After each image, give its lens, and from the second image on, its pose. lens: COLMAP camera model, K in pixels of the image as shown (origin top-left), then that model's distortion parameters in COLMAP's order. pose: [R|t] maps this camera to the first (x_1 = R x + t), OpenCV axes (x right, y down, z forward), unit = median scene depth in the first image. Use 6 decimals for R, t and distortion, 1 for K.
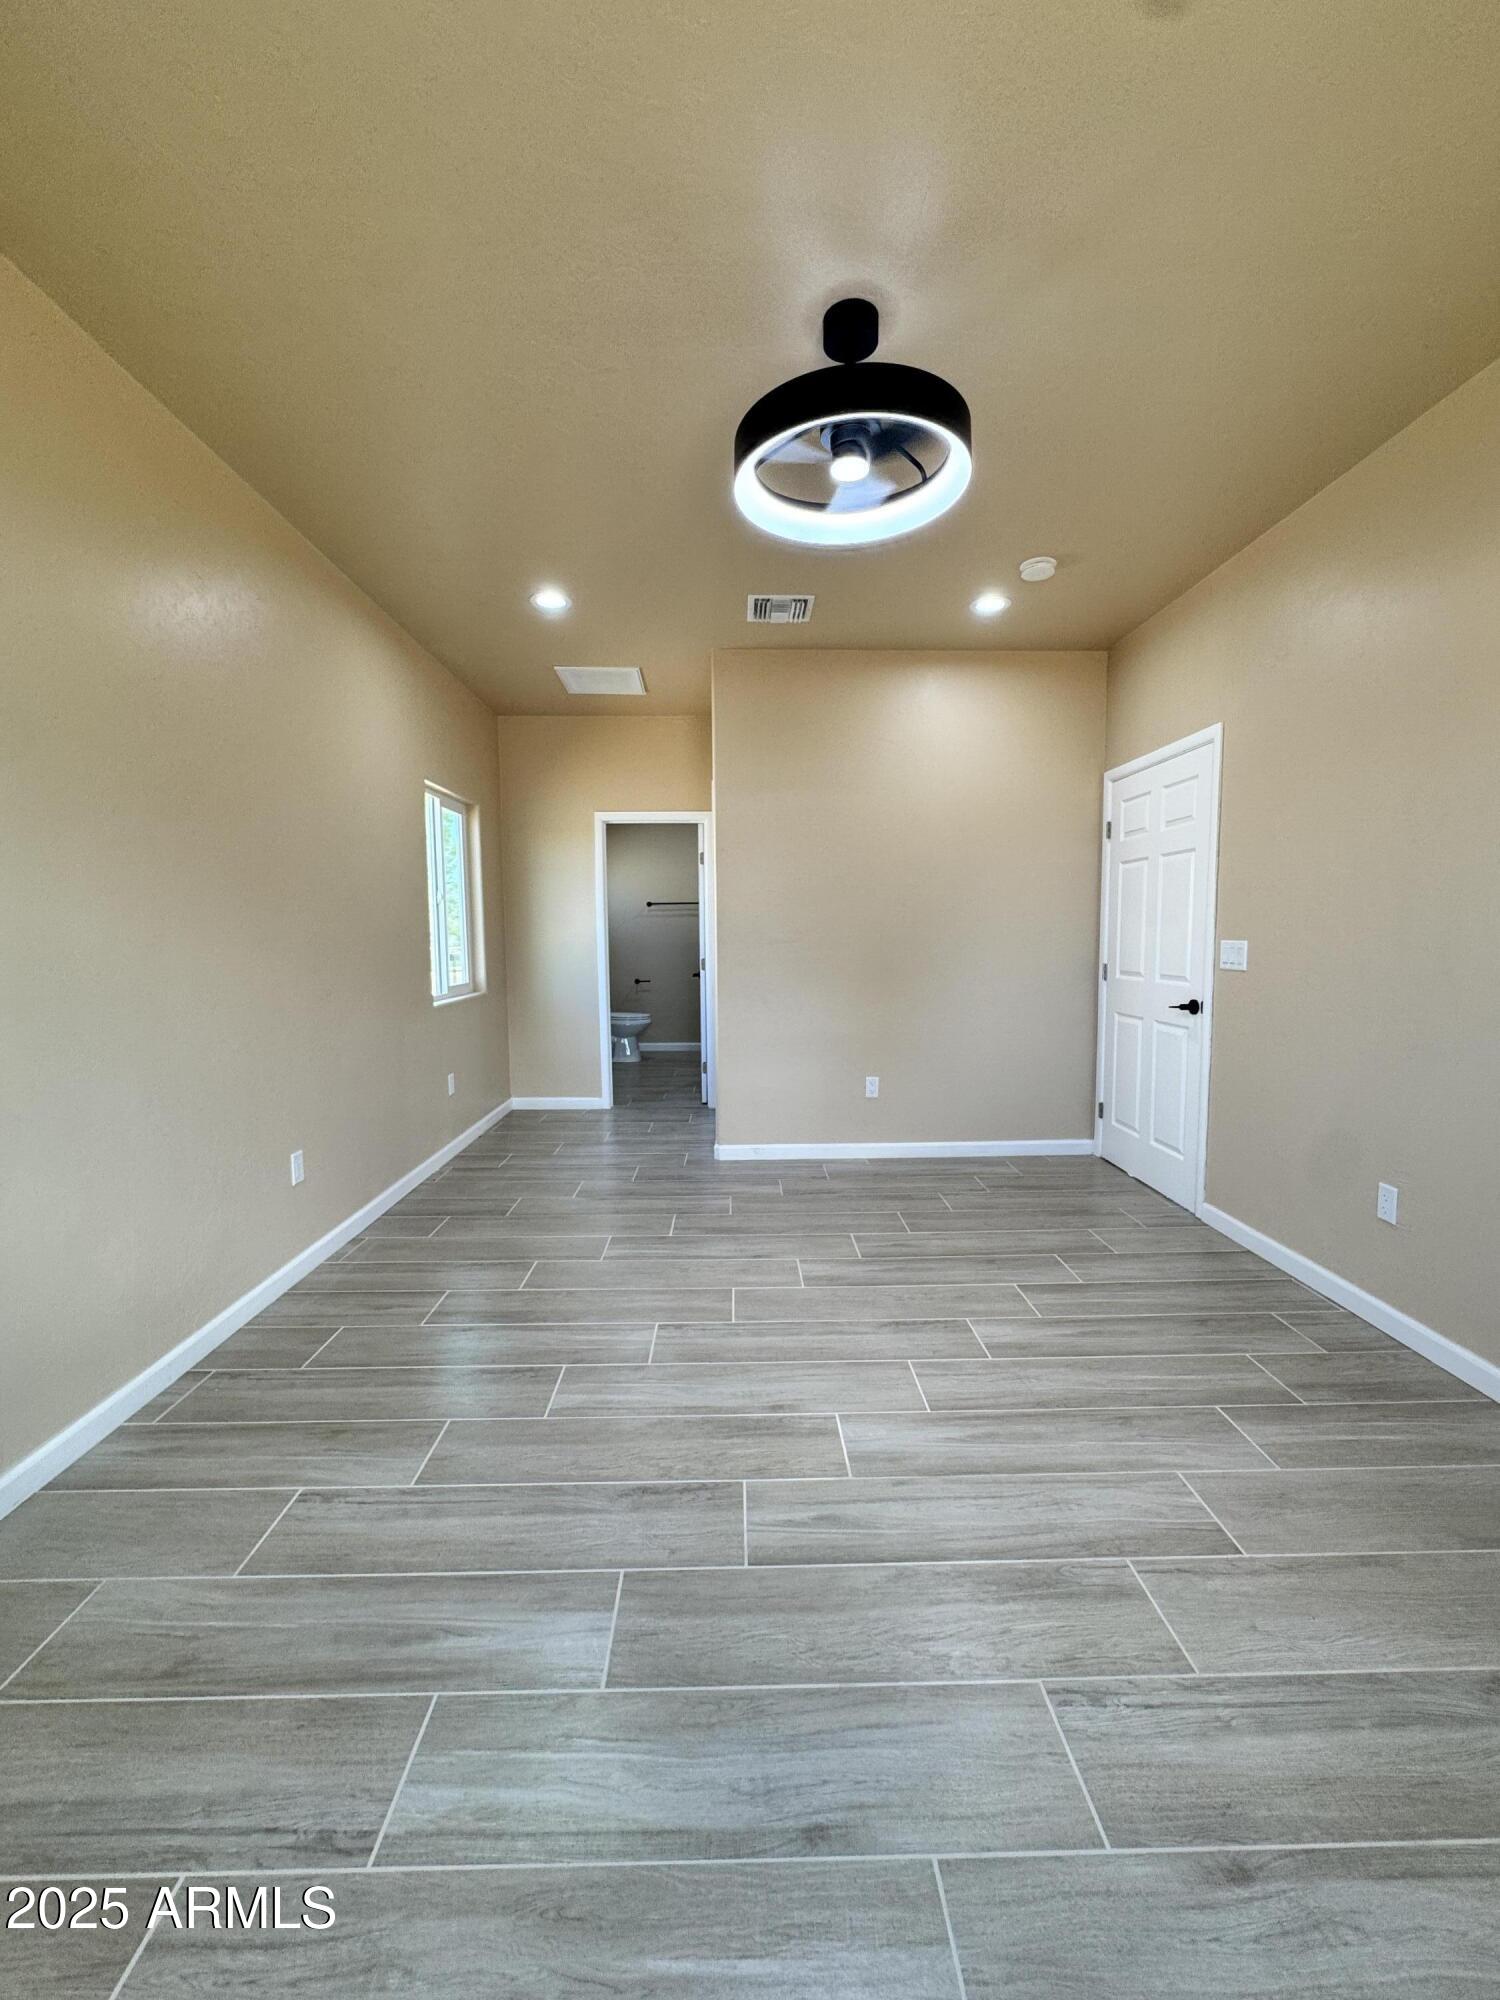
lens RADIAL K [[801.6, 0, 750.0], [0, 801.6, 1000.0], [0, 0, 1]] dist [-0.001848, -0.000060]
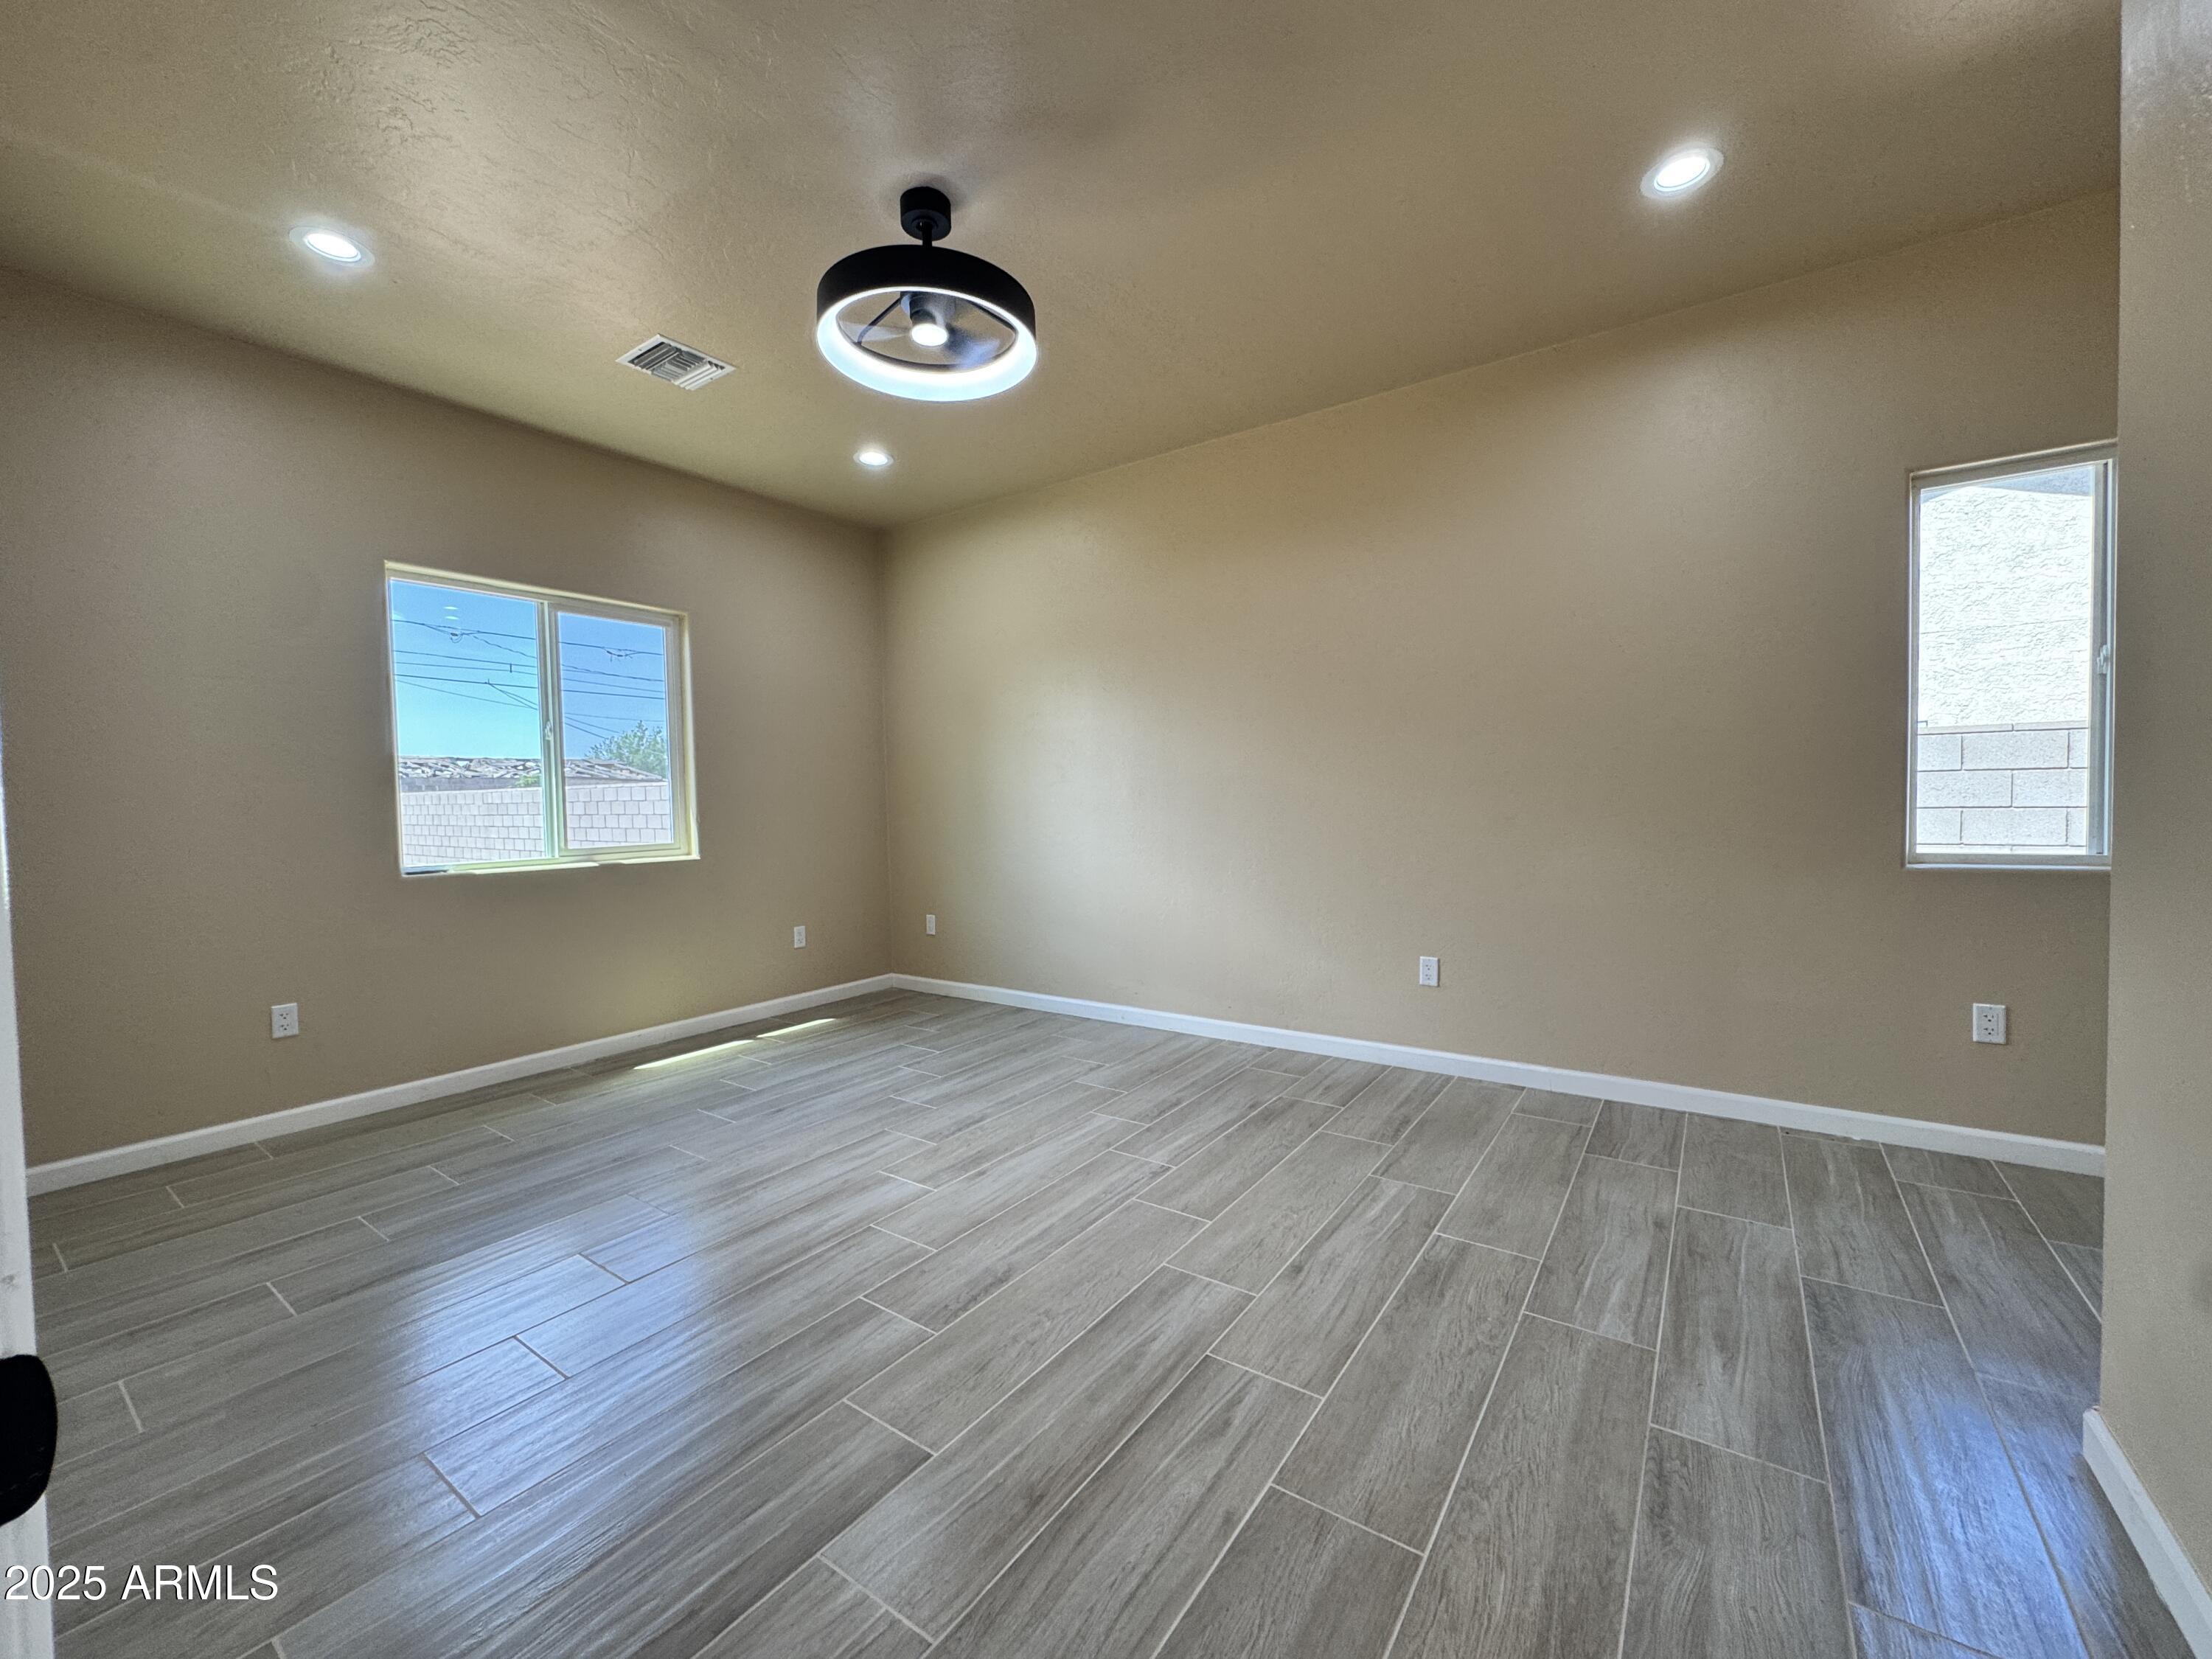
lens RADIAL K [[881.9, 0, 1103.3], [0, 881.9, 828.4], [0, 0, 1]] dist [-0.003186, -0.000823]
pose [[-0.595345, 0.043558, -0.802288, 0.762071], [-0.042936, 0.995378, 0.085903, -0.083649], [0.802322, 0.085588, -0.590723, 1.524991]]
